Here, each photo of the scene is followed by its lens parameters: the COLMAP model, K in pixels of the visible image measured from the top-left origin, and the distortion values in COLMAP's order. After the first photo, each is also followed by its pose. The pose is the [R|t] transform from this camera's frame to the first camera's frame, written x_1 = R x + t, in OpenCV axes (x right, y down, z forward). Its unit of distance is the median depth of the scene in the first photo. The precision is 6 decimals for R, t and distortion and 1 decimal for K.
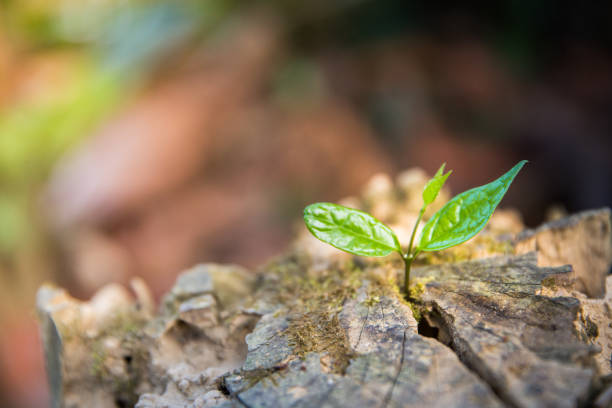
lens RADIAL K [[994.5, 0, 304.7], [0, 994.5, 209.4], [0, 0, 1]] dist [-0.024068, 0.000000]
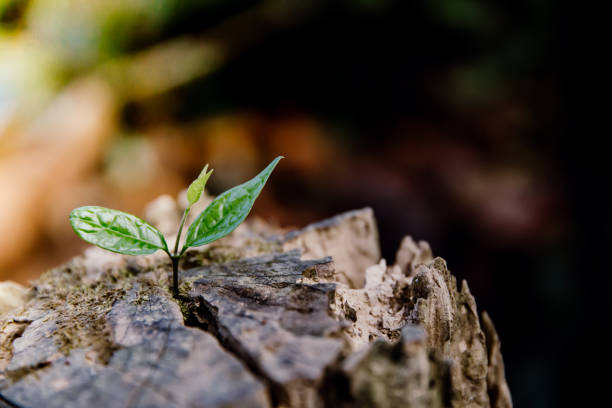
lens RADIAL K [[994.5, 0, 301.6], [0, 994.5, 201.5], [0, 0, 1]] dist [-0.024068, 0.000000]
pose [[0.987599, -0.030652, 0.153977, 0.076720], [0.044880, 0.994949, -0.089796, 0.090601], [-0.150447, 0.095592, 0.983986, -0.037549]]
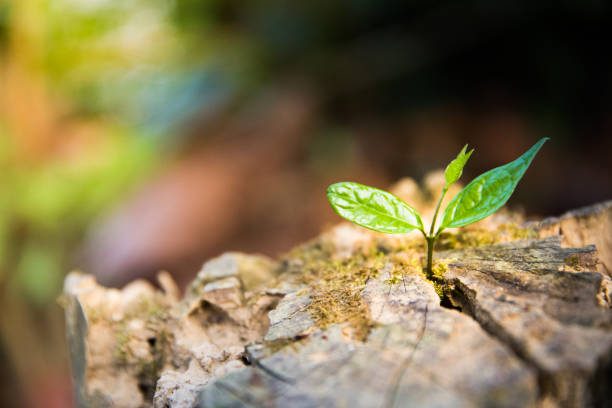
lens RADIAL K [[994.5, 0, 301.4], [0, 994.5, 202.2], [0, 0, 1]] dist [-0.024068, 0.000000]
pose [[0.999182, 0.009850, -0.039209, 0.012256], [-0.013285, 0.996002, -0.088339, 0.104496], [0.038182, 0.088788, 0.995318, -0.009843]]
